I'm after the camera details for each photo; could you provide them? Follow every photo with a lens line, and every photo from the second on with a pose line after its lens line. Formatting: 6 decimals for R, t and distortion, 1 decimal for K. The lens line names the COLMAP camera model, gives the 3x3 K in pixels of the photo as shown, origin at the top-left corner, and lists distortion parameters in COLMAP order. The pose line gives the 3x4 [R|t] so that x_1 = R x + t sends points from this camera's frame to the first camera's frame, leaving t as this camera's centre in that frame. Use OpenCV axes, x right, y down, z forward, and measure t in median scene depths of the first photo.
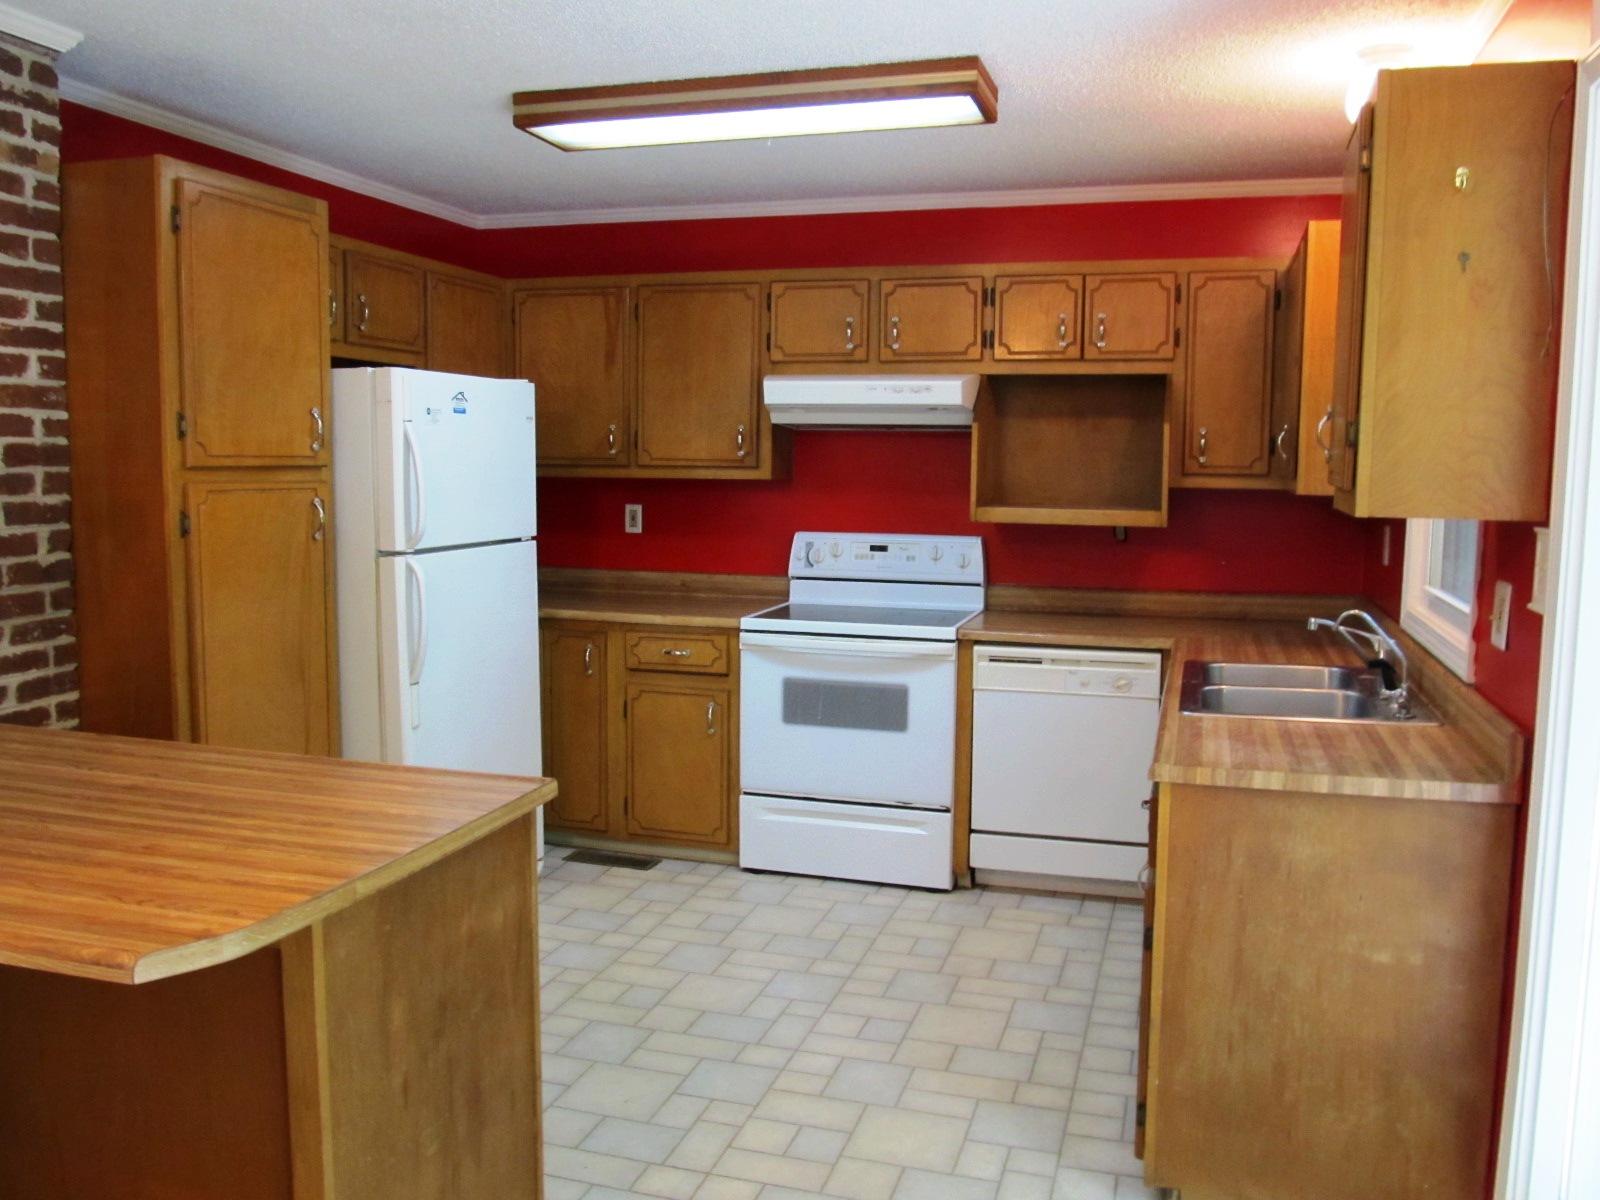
lens RADIAL K [[1307.0, 0, 807.0], [0, 1307.0, 595.0], [0, 0, 1]] dist [-0.105543, 0.088711]
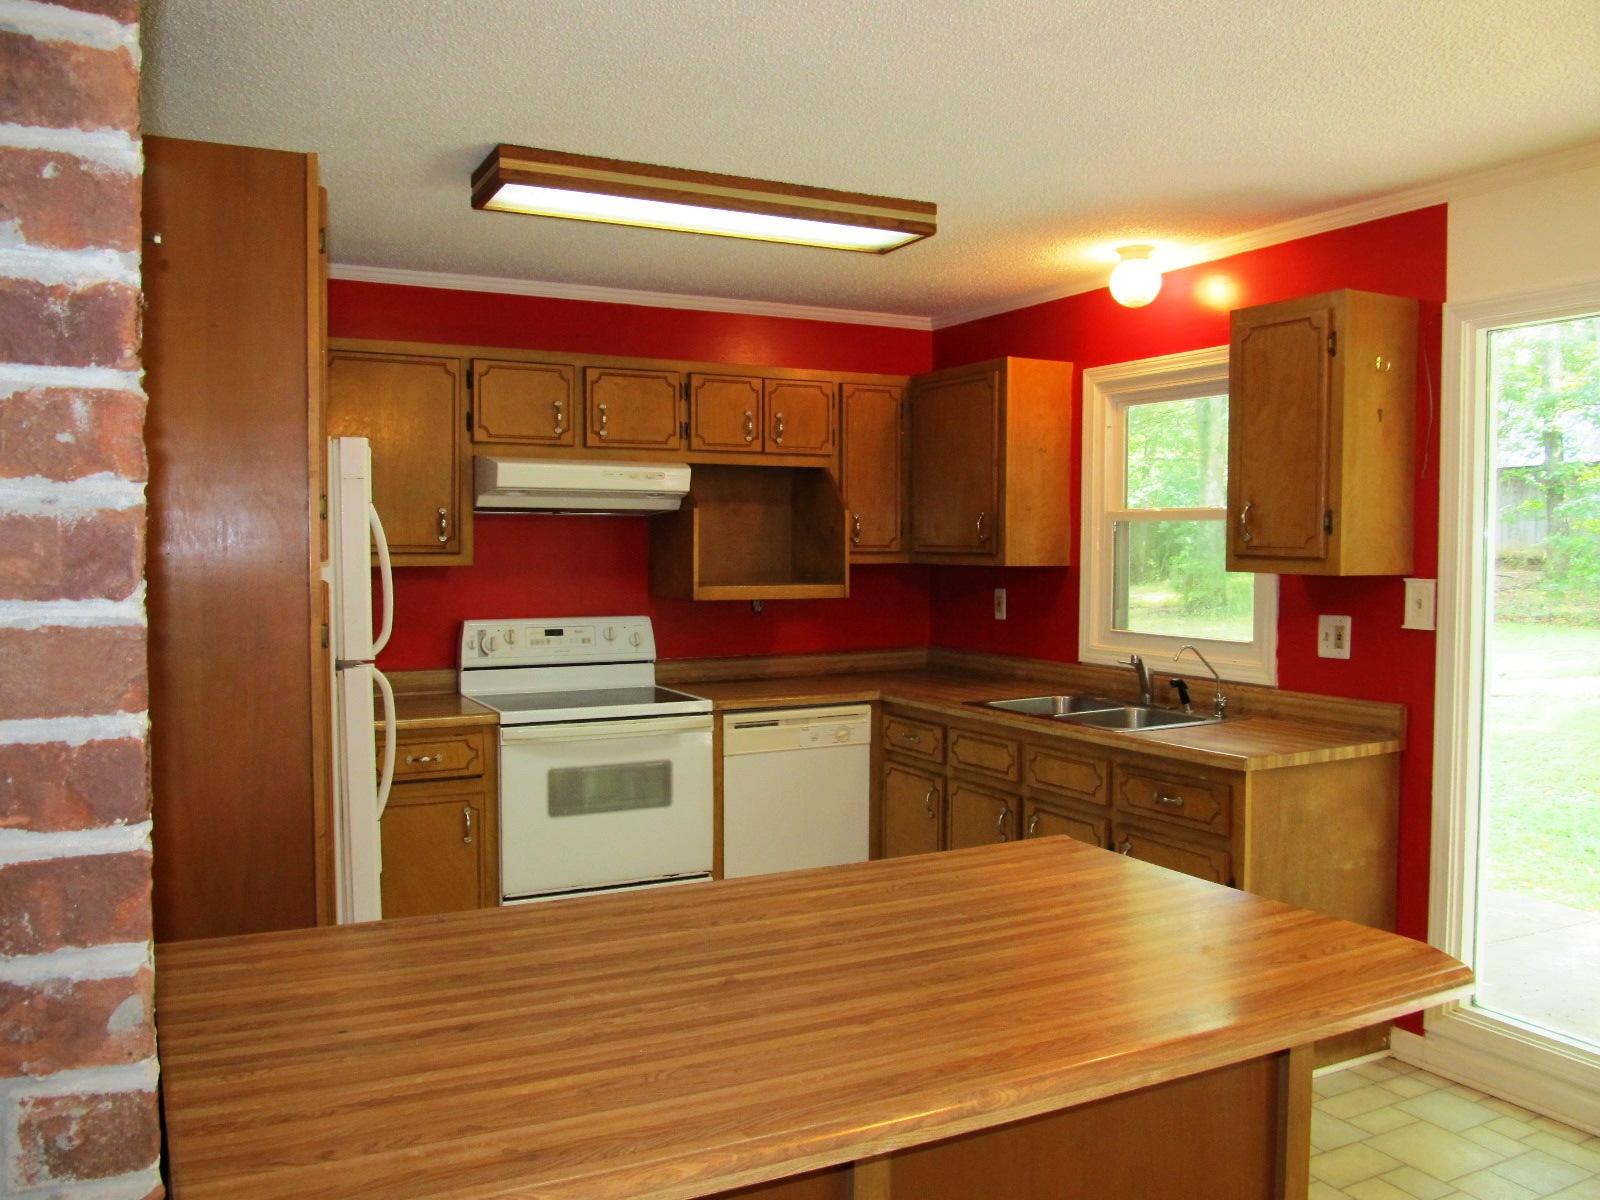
lens RADIAL K [[1307.0, 0, 807.0], [0, 1307.0, 595.0], [0, 0, 1]] dist [-0.105543, 0.088711]
pose [[0.709201, -0.036197, 0.704076, -0.544628], [0.078039, 0.996575, -0.027372, -0.023711], [-0.700674, 0.074357, 0.709597, 0.172625]]
